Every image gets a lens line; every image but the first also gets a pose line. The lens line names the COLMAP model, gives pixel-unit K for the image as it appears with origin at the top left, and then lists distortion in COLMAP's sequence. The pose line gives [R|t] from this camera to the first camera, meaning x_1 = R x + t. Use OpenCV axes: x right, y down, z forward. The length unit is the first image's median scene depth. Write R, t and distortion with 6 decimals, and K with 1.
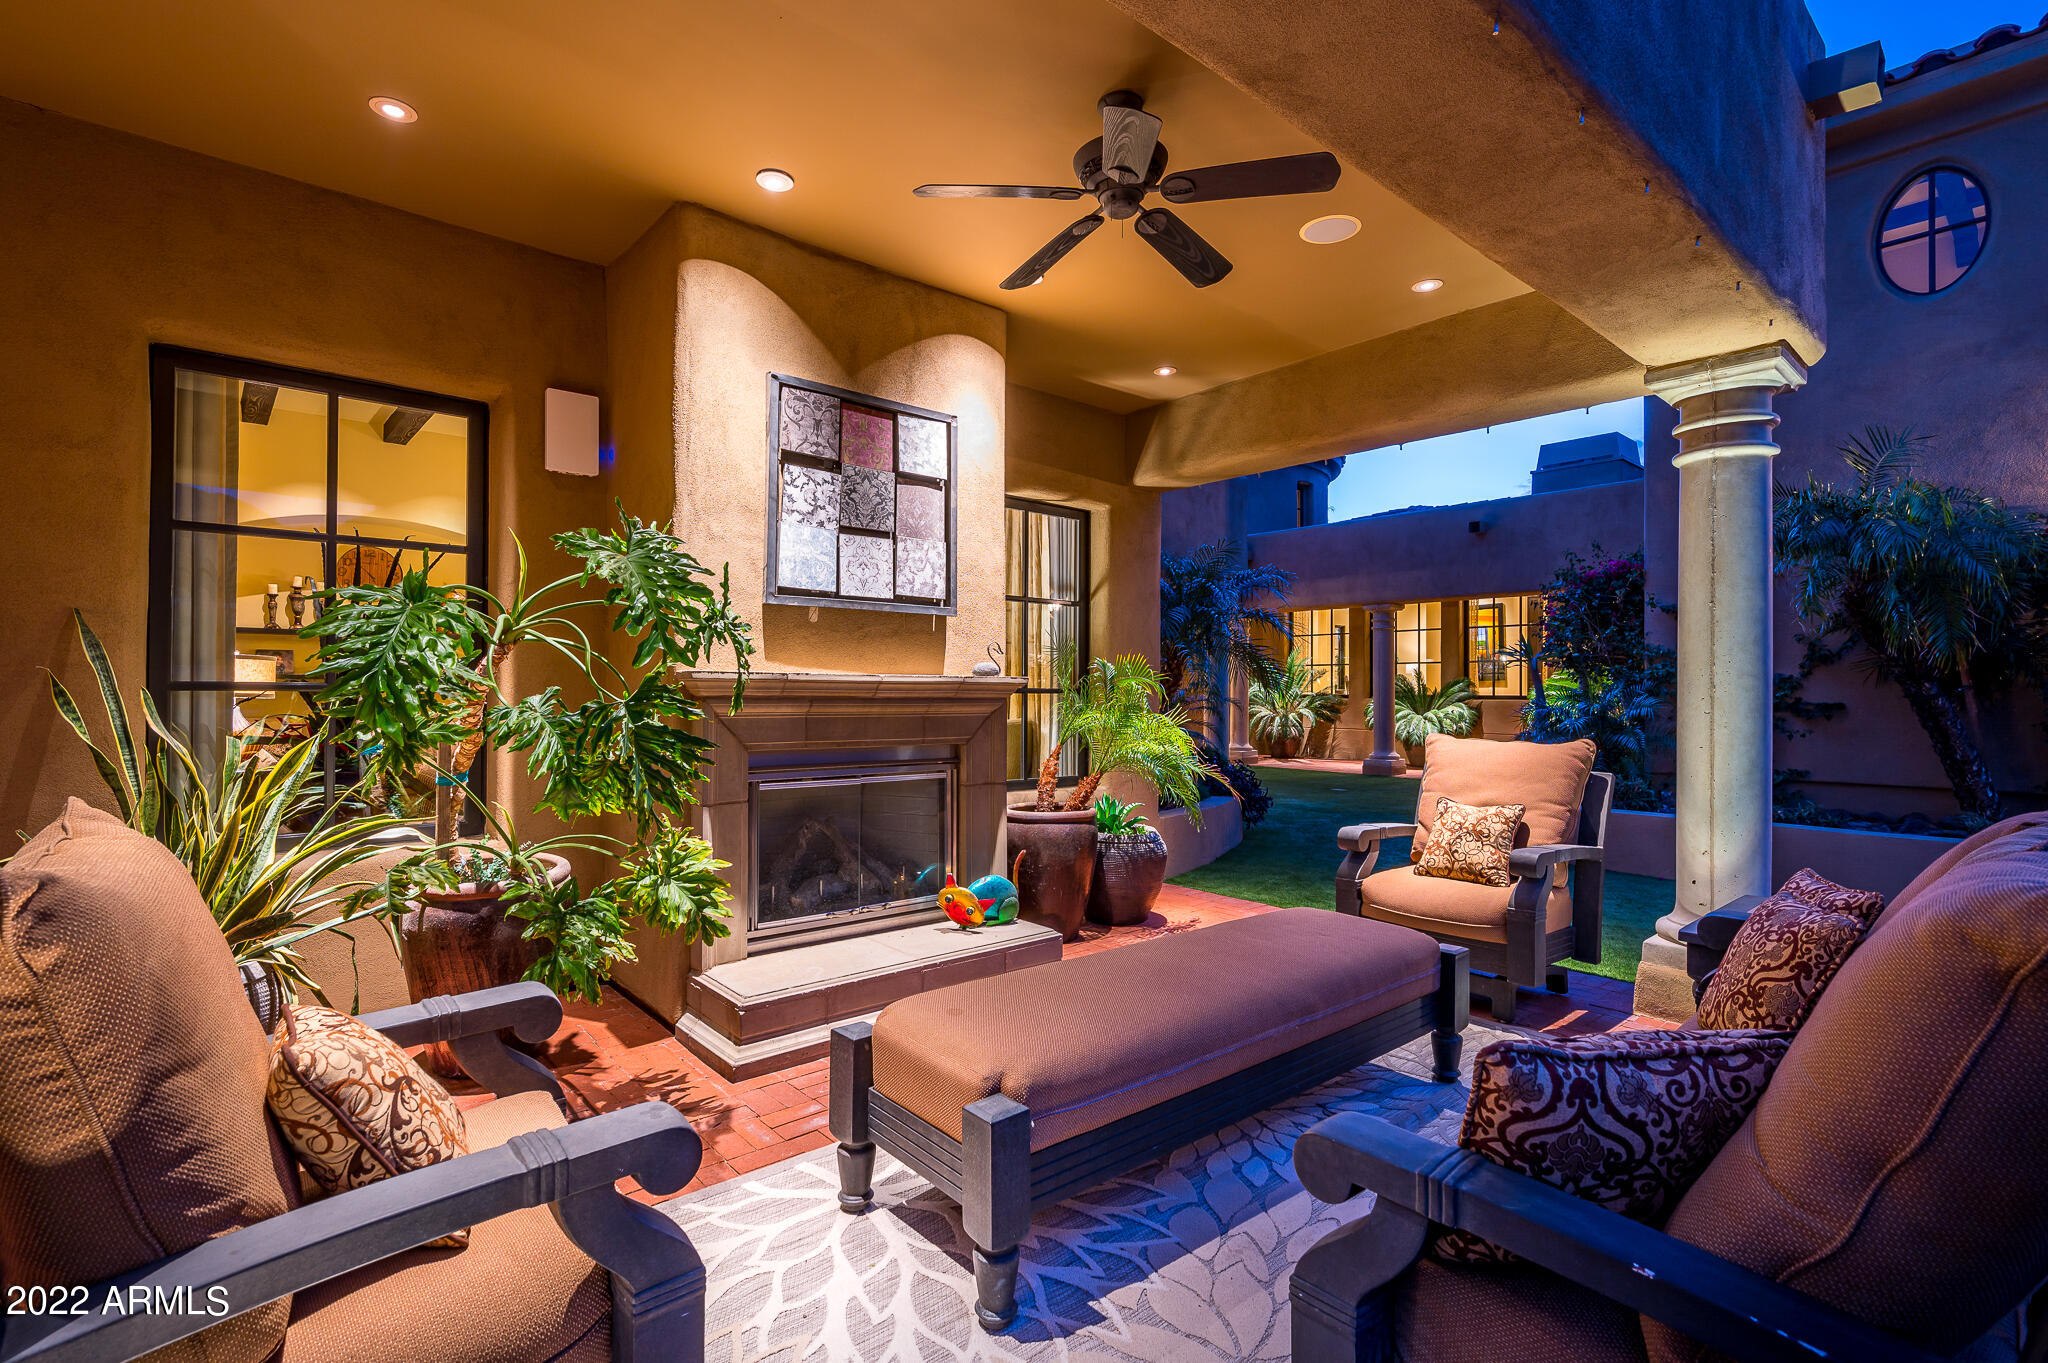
lens RADIAL K [[975.3, 0, 1022.4], [0, 975.3, 680.8], [0, 0, 1]] dist [0.005641, 0.000907]
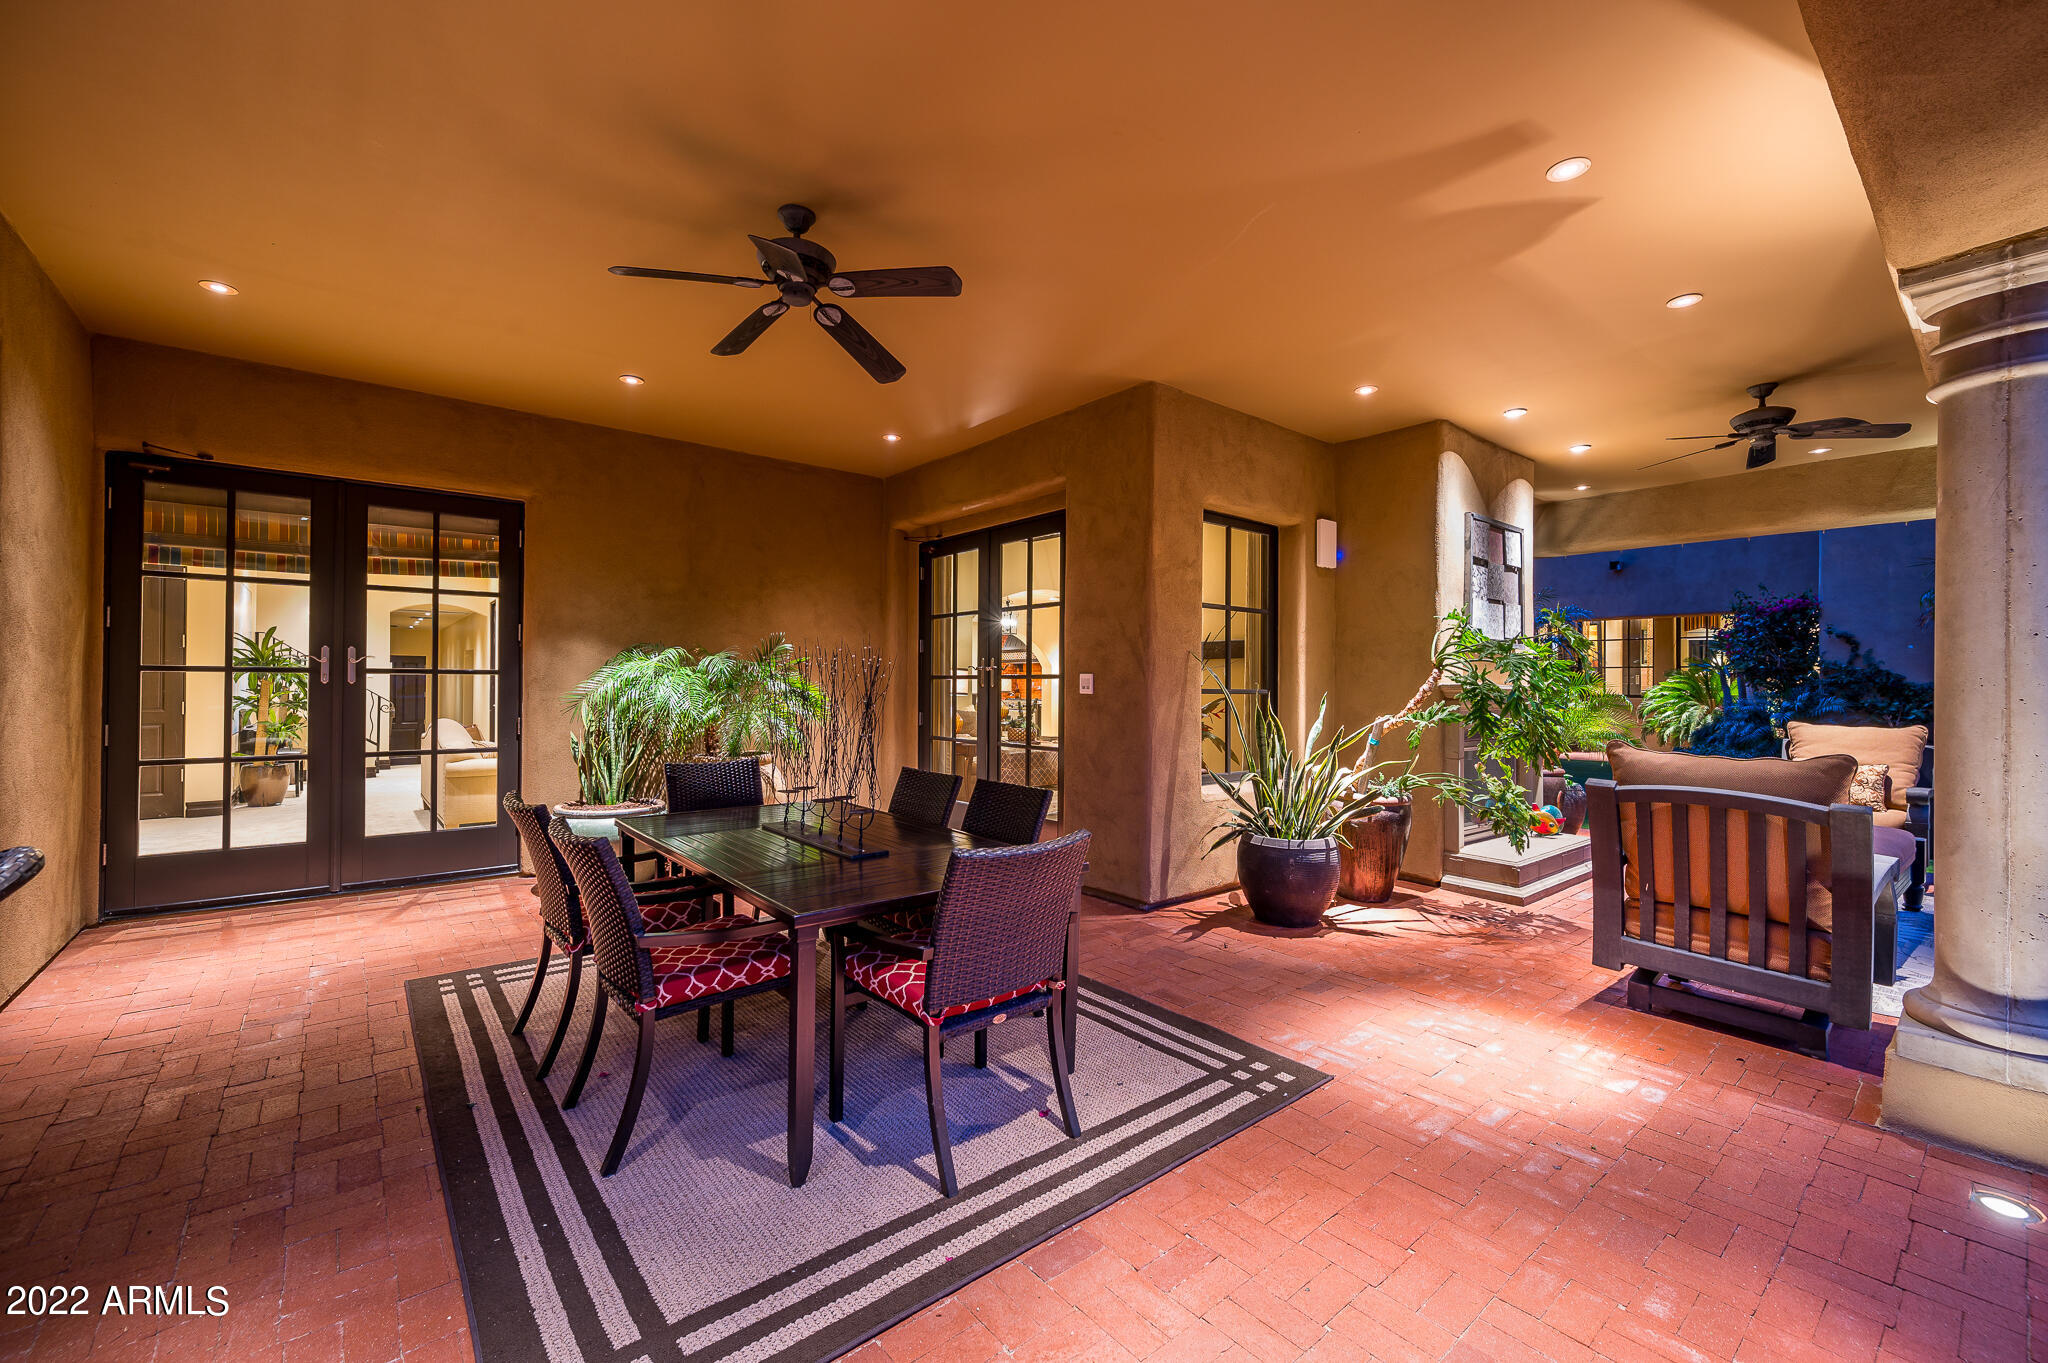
lens RADIAL K [[850.2, 0, 1020.5], [0, 850.2, 684.6], [0, 0, 1]] dist [0.000301, -0.000180]
pose [[0.999508, 0.005278, -0.030933, -0.249572], [-0.004996, 0.999945, 0.009183, -0.004358], [0.030979, -0.009024, 0.999479, -0.135532]]
